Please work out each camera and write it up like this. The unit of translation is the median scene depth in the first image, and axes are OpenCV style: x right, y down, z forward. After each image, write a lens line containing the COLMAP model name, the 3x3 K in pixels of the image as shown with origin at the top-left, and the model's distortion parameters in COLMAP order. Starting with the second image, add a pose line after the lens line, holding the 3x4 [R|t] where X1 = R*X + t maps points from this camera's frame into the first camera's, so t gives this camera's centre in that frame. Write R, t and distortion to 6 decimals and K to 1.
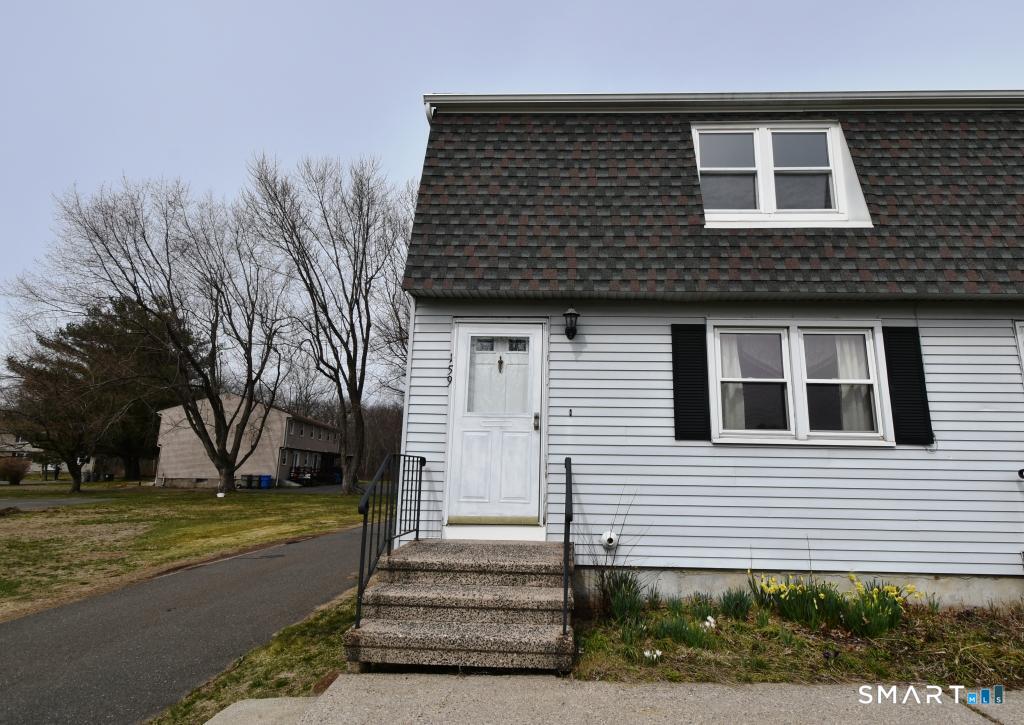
lens RADIAL K [[531.8, 0, 532.5], [0, 531.8, 365.5], [0, 0, 1]] dist [-0.001797, -0.000261]
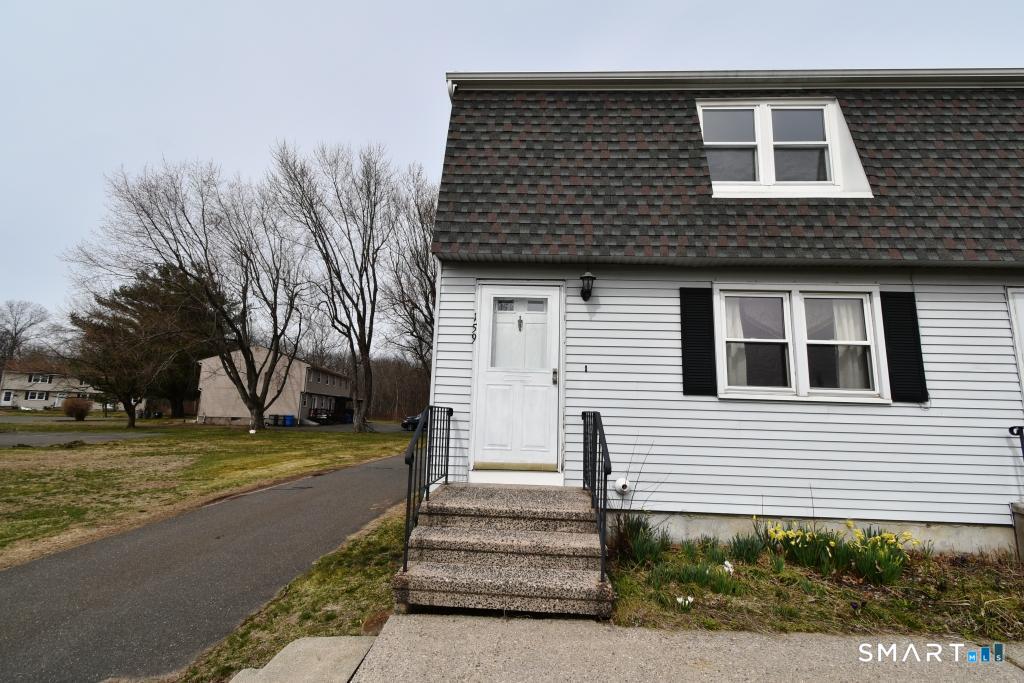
lens RADIAL K [[450.7, 0, 507.4], [0, 450.7, 343.2], [0, 0, 1]] dist [0.002077, -0.001380]
pose [[0.999883, 0.010228, -0.011331, -0.076929], [-0.009763, 0.999138, 0.040342, 0.001254], [0.011734, -0.040226, 0.999122, 0.079511]]
